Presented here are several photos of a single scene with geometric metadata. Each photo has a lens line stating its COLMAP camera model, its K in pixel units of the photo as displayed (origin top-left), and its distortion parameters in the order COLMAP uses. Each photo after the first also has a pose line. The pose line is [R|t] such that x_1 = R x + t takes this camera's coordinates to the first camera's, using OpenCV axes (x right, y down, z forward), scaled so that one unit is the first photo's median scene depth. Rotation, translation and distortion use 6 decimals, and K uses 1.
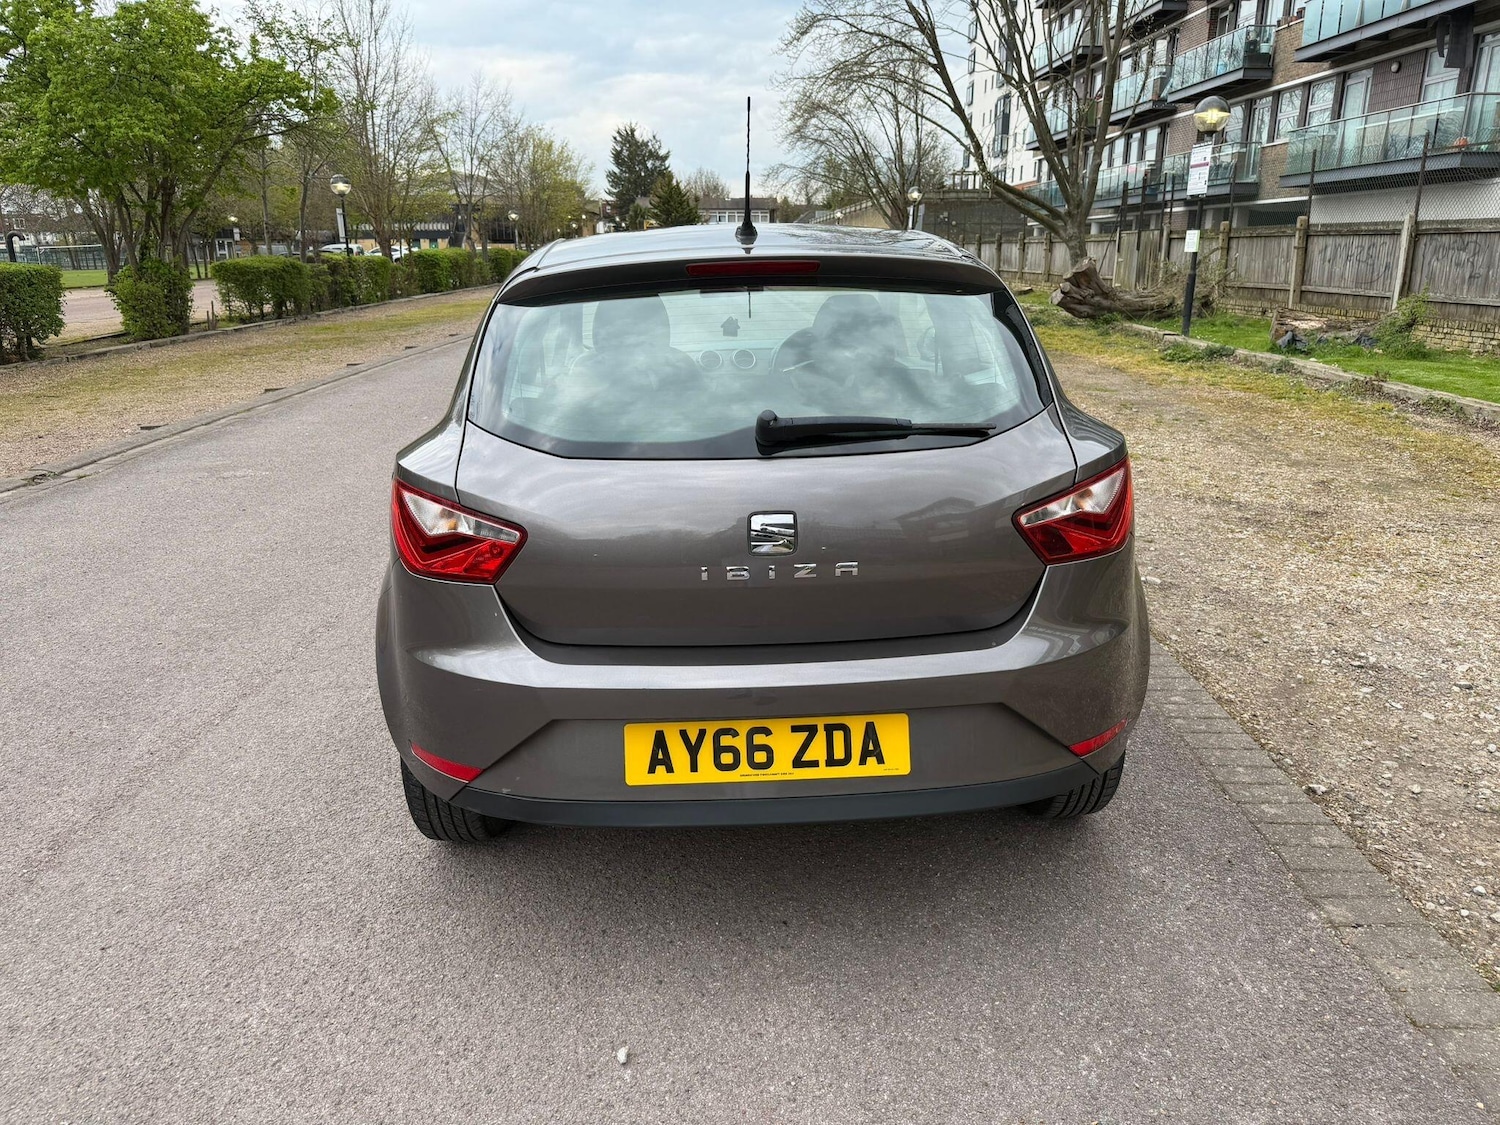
lens RADIAL K [[1068.8, 0, 735.1], [0, 1068.8, 552.0], [0, 0, 1]] dist [0.009066, -0.014327]
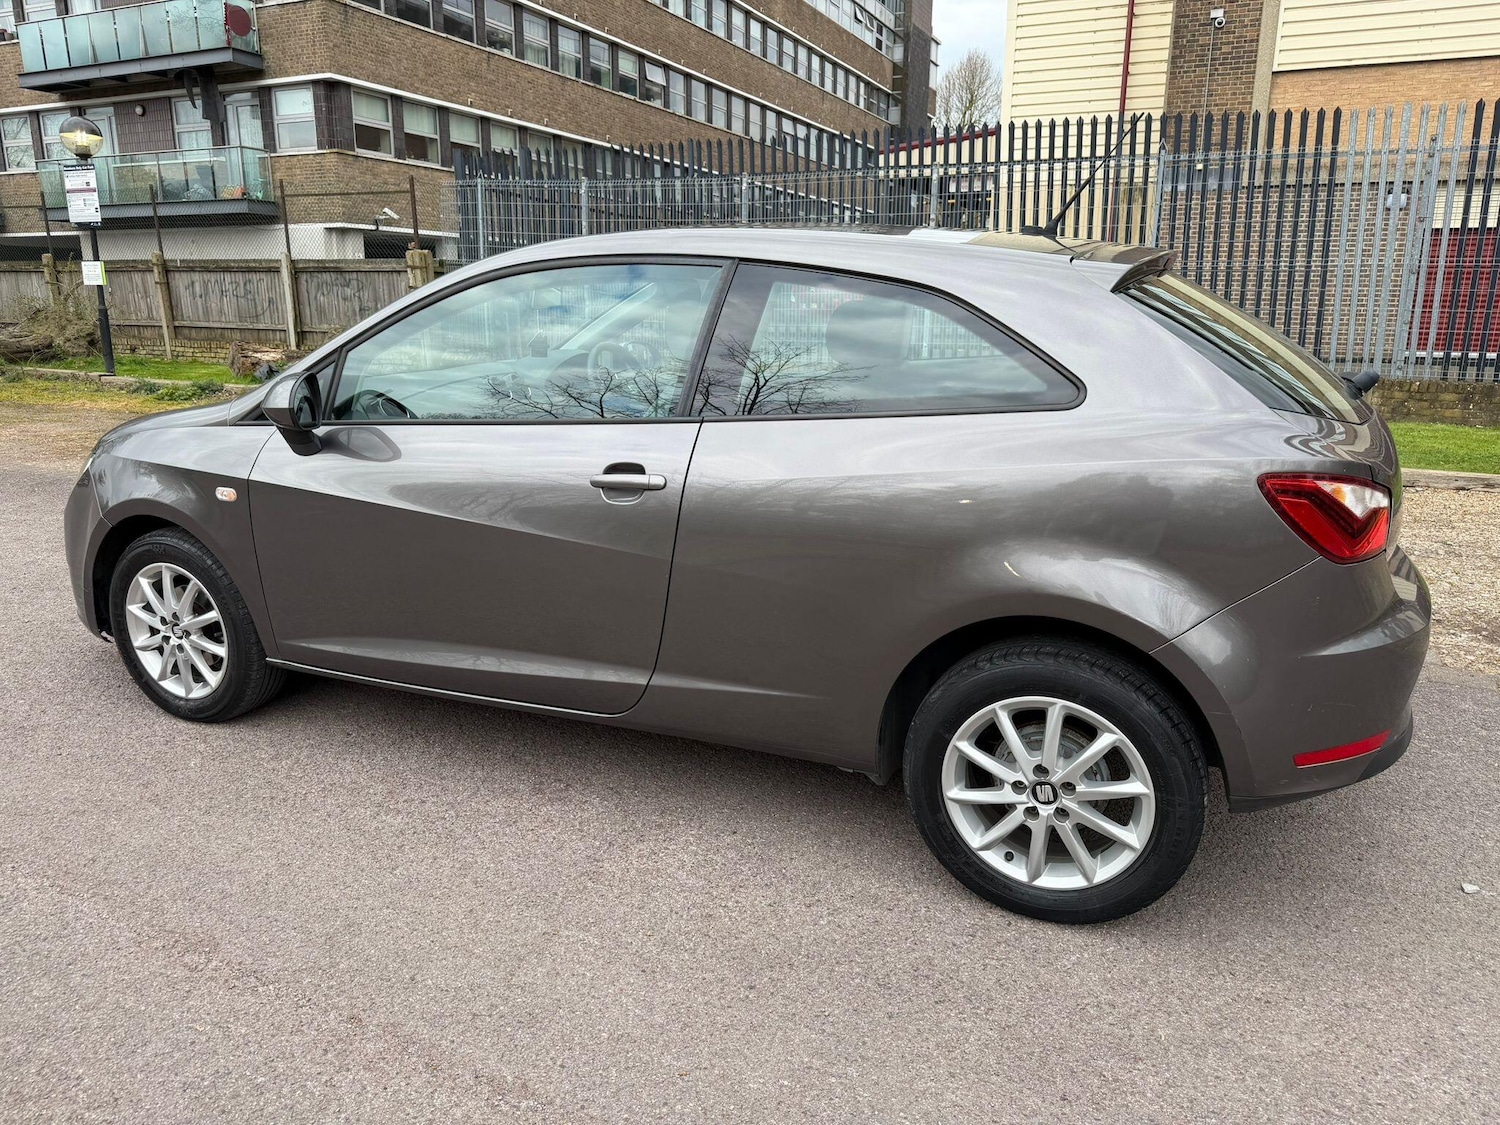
lens RADIAL K [[1068.8, 0, 735.0], [0, 1068.8, 560.5], [0, 0, 1]] dist [0.009066, -0.014327]
pose [[0.443173, -0.210181, 0.871448, -0.162870], [0.235239, 0.965324, 0.113192, -0.026426], [-0.865020, 0.154835, 0.477248, 0.118740]]
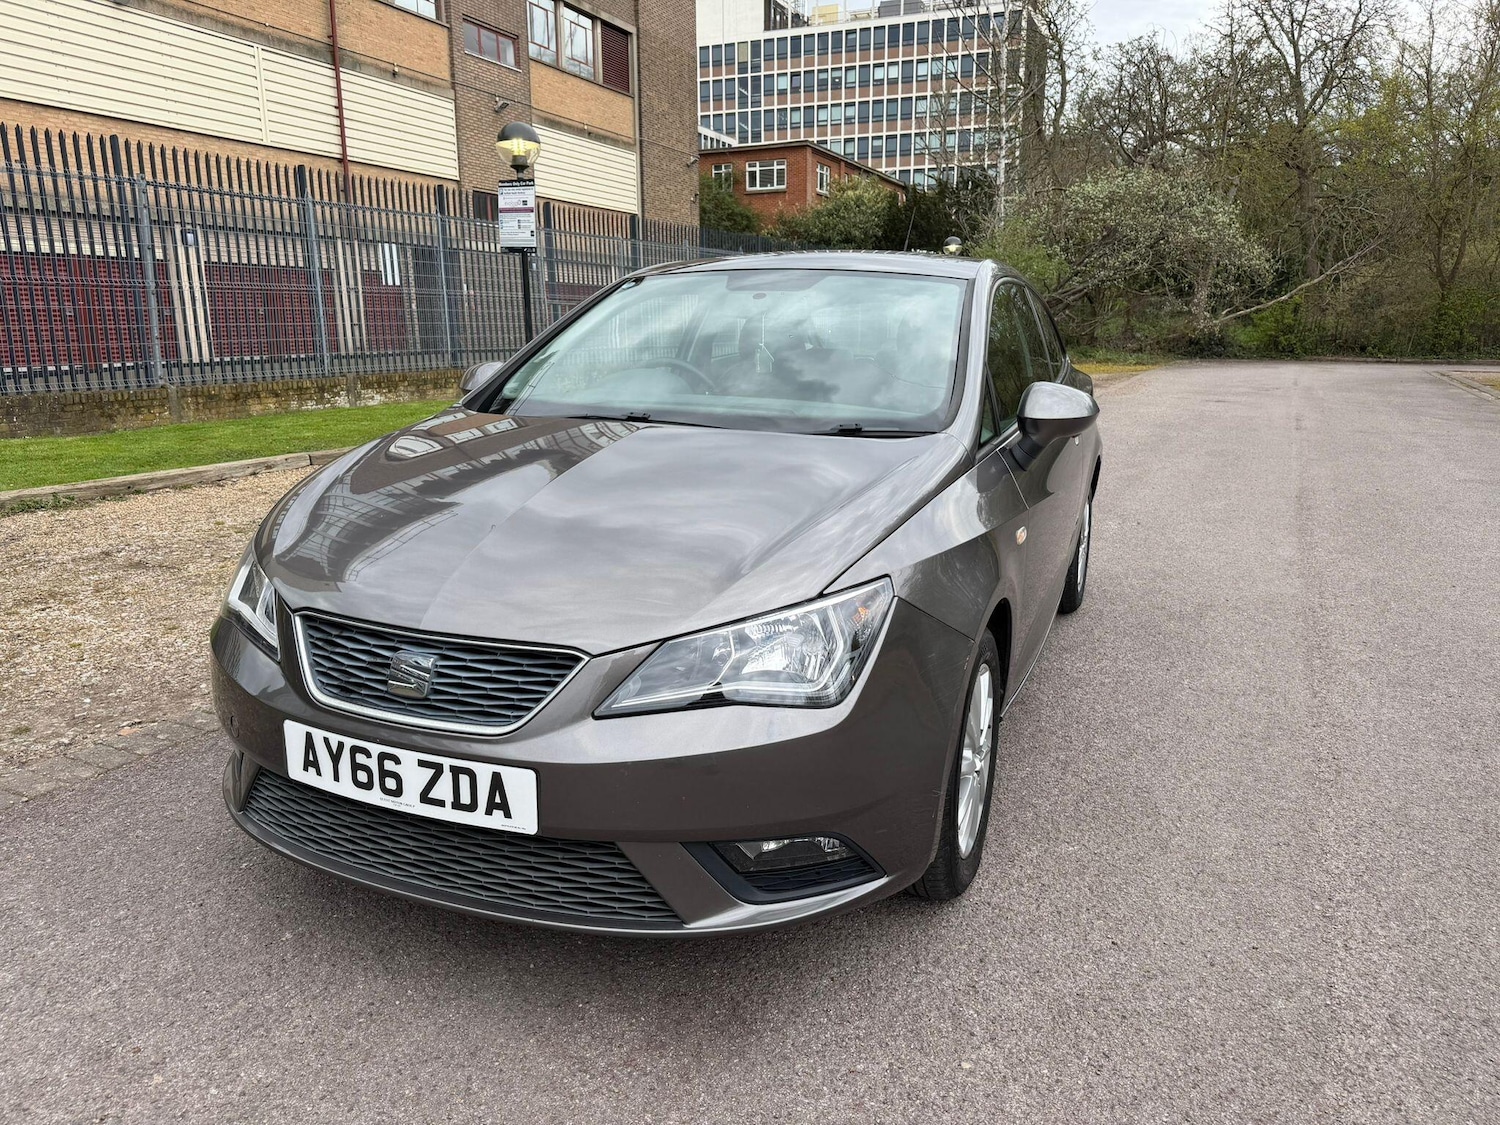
lens RADIAL K [[1068.8, 0, 738.4], [0, 1068.8, 563.9], [0, 0, 1]] dist [0.009066, -0.014327]
pose [[-0.907432, -0.089677, 0.410518, -0.074470], [0.117116, 0.884271, 0.452049, -0.102360], [-0.403548, 0.458282, -0.791913, 0.396857]]
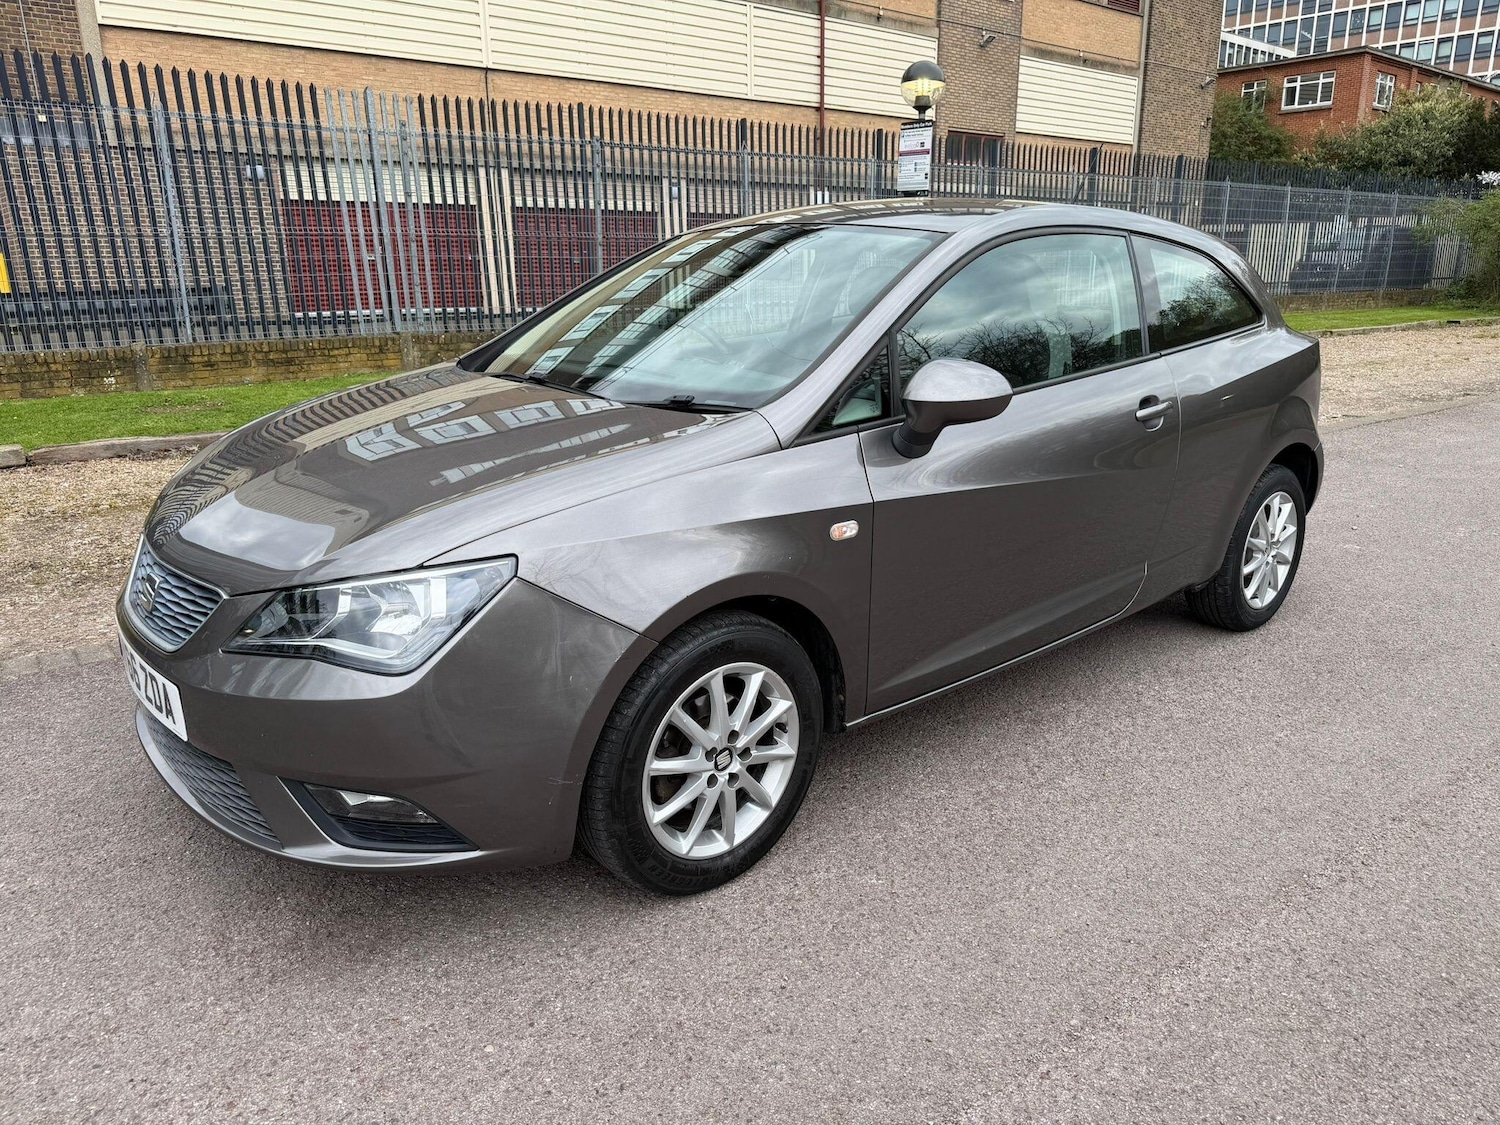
lens RADIAL K [[1068.8, 0, 754.1], [0, 1068.8, 565.3], [0, 0, 1]] dist [0.009066, -0.014327]
pose [[-0.626632, -0.206162, 0.751552, -0.140978], [0.218570, 0.879176, 0.423412, -0.089365], [-0.748037, 0.429590, -0.505858, 0.340719]]
